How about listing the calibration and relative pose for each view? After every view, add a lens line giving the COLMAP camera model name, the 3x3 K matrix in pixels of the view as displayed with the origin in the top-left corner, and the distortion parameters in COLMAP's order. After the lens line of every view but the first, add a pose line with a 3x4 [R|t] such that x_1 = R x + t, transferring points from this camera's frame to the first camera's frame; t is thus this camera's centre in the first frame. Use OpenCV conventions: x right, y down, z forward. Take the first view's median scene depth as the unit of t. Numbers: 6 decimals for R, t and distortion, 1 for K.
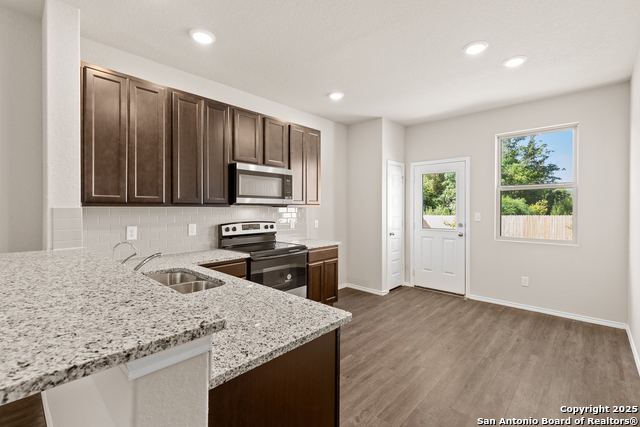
lens RADIAL K [[287.2, 0, 321.2], [0, 287.2, 209.8], [0, 0, 1]] dist [0.000445, -0.000284]
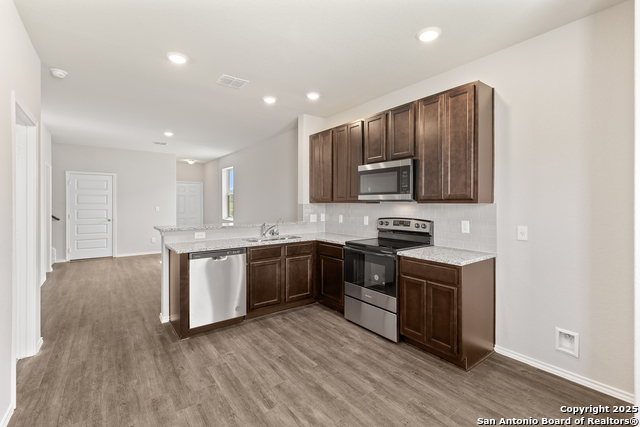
lens RADIAL K [[294.3, 0, 331.6], [0, 294.3, 211.3], [0, 0, 1]] dist [0.001677, 0.000205]
pose [[-0.164128, 0.025470, -0.986110, 0.646518], [-0.007442, 0.999606, 0.027057, -0.006456], [0.986411, 0.011779, -0.163874, 0.765550]]
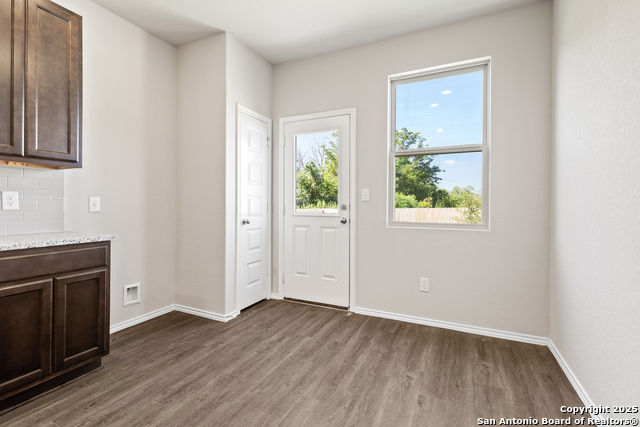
lens RADIAL K [[287.2, 0, 321.2], [0, 287.2, 209.8], [0, 0, 1]] dist [0.000445, -0.000284]
pose [[0.954304, -0.000016, 0.298836, 0.240755], [-0.002630, 0.999961, 0.008452, 0.056952], [-0.298824, -0.008852, 0.954267, 0.379245]]
